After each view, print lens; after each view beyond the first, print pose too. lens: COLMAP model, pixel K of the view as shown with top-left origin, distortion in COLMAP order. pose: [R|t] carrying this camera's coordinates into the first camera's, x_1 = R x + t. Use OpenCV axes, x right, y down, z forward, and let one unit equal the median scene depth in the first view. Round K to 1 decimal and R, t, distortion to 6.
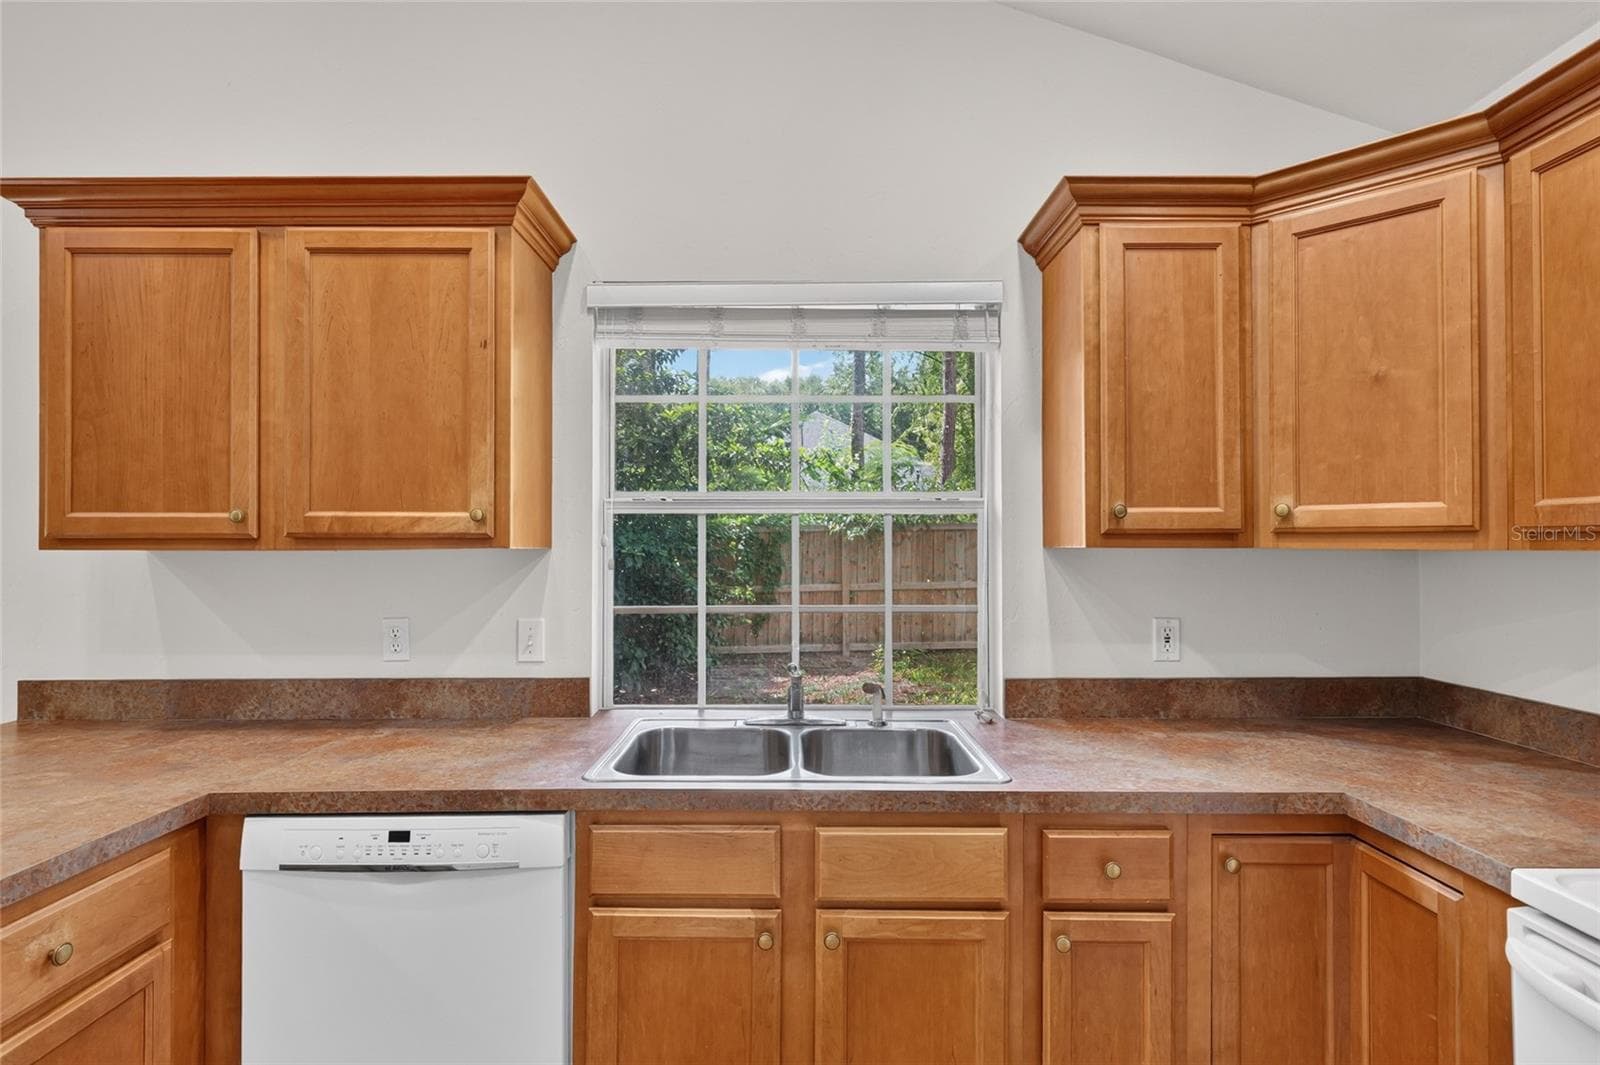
lens RADIAL K [[810.3, 0, 800.0], [0, 810.3, 532.5], [0, 0, 1]] dist [-0.012775, 0.000123]
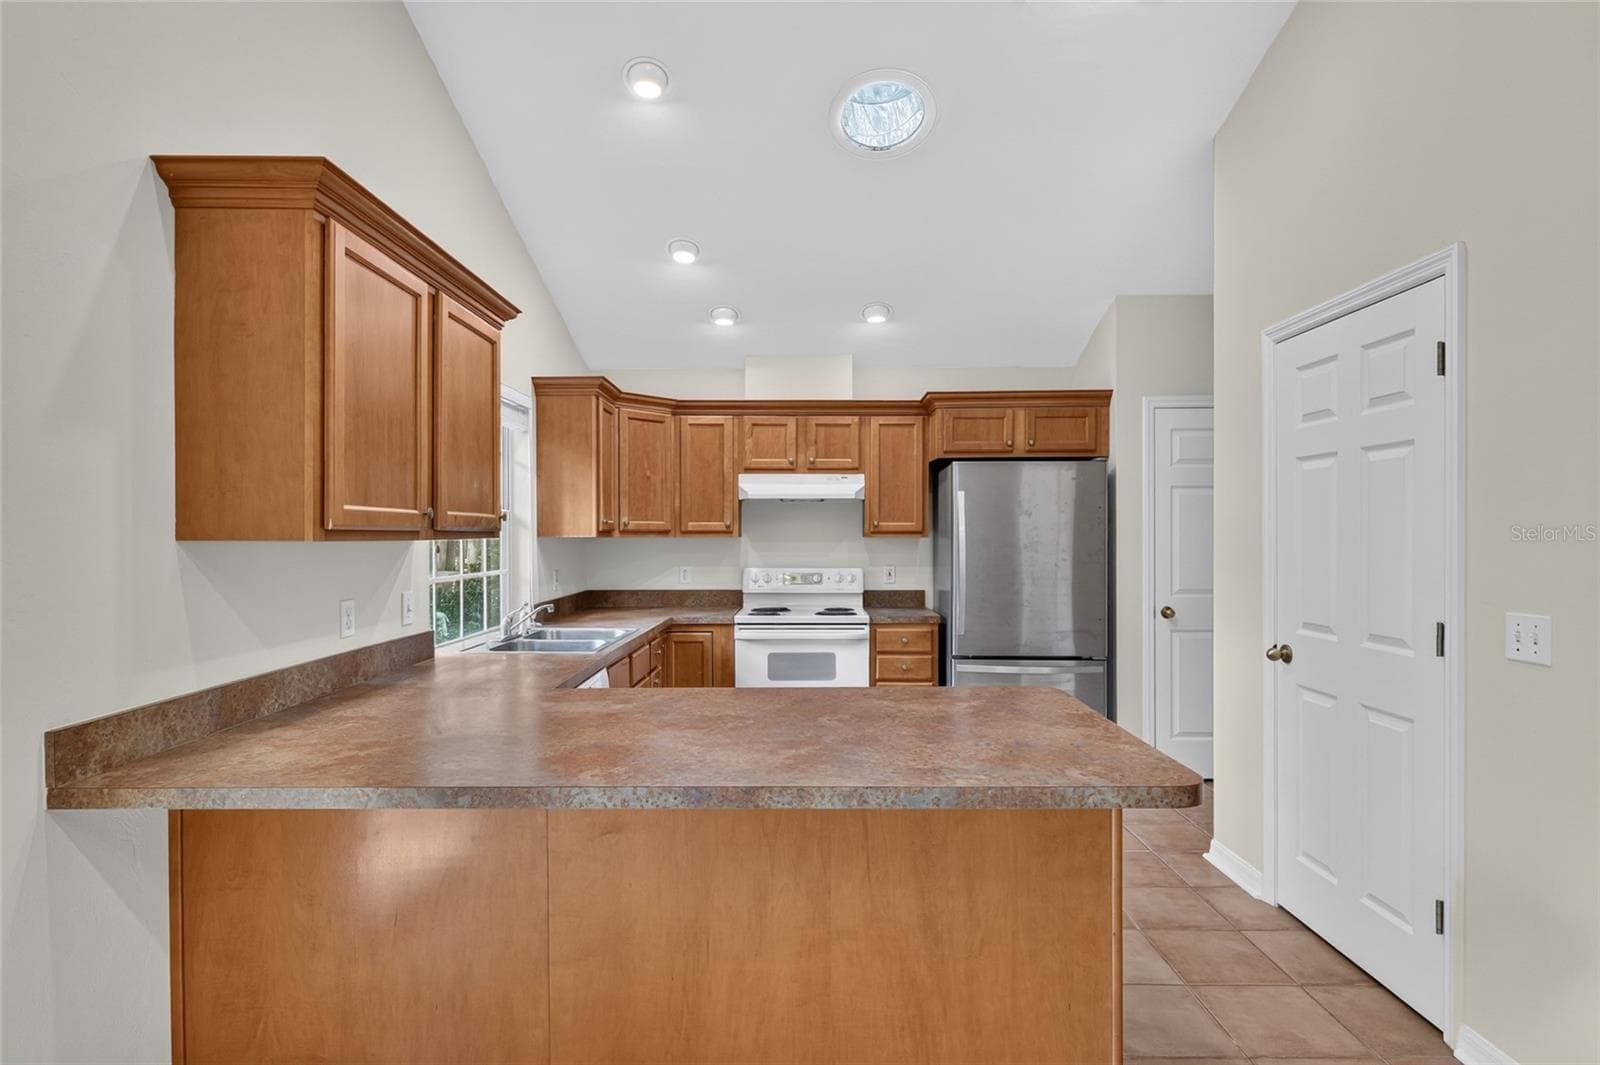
lens RADIAL K [[680.7, 0, 801.0], [0, 680.7, 535.2], [0, 0, 1]] dist [0.001981, -0.000002]
pose [[0.046057, 0.000579, 0.998939, -1.538154], [-0.006752, 0.999977, -0.000268, 0.009490], [-0.998916, -0.006733, 0.046060, 0.322568]]
